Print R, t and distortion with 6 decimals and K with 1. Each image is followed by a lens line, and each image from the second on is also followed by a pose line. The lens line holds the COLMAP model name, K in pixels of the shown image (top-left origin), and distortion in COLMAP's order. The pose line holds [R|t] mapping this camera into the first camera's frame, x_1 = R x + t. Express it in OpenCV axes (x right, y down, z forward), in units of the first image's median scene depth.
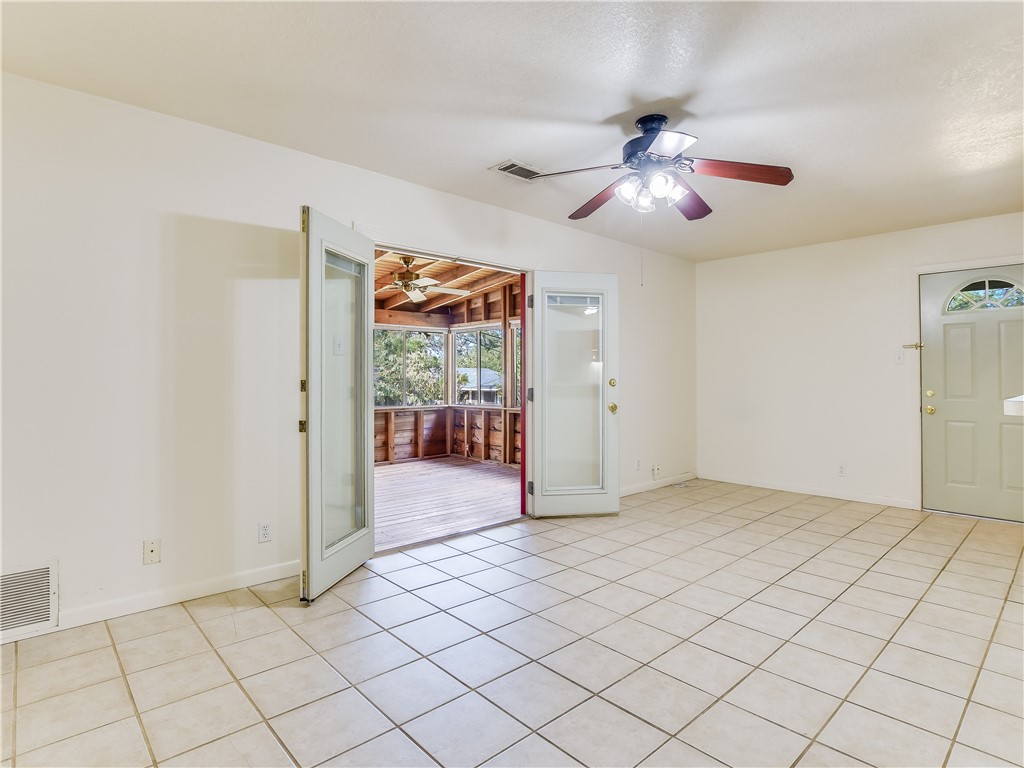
lens RADIAL K [[543.9, 0, 511.3], [0, 543.9, 369.7], [0, 0, 1]] dist [-0.001450, -0.000194]
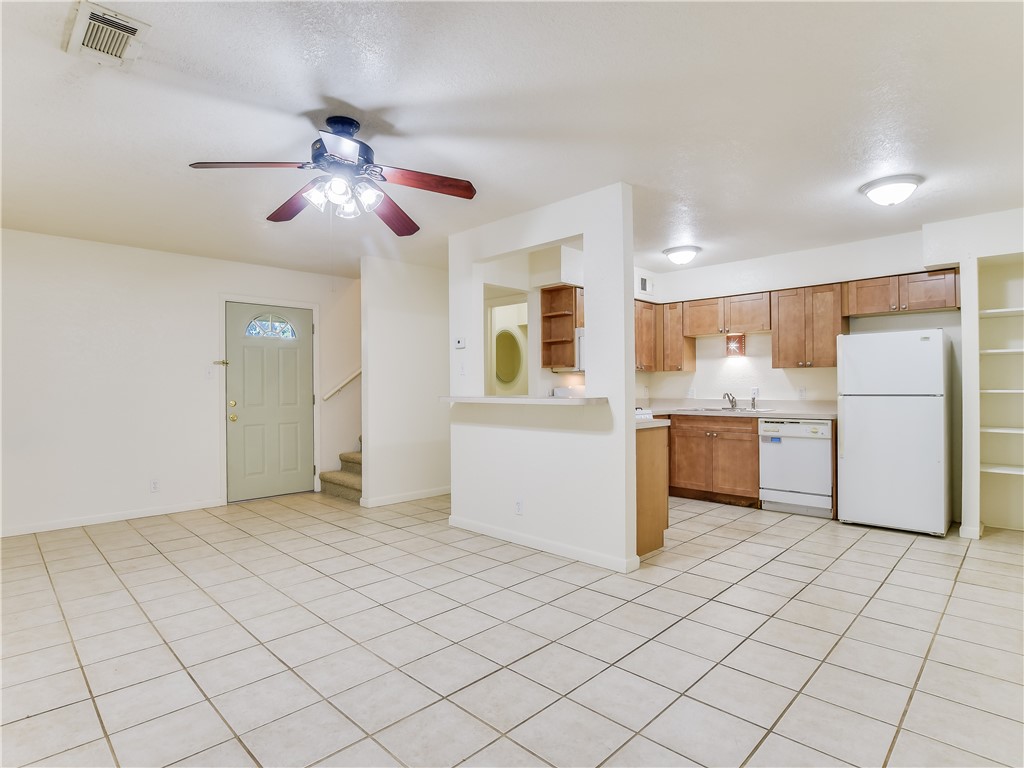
lens RADIAL K [[544.6, 0, 505.9], [0, 544.6, 387.4], [0, 0, 1]] dist [-0.000408, -0.000163]
pose [[-0.033795, 0.000094, 0.999429, -0.518584], [-0.010481, 0.999945, -0.000449, 0.003818], [-0.999374, -0.010491, -0.033792, 0.543121]]
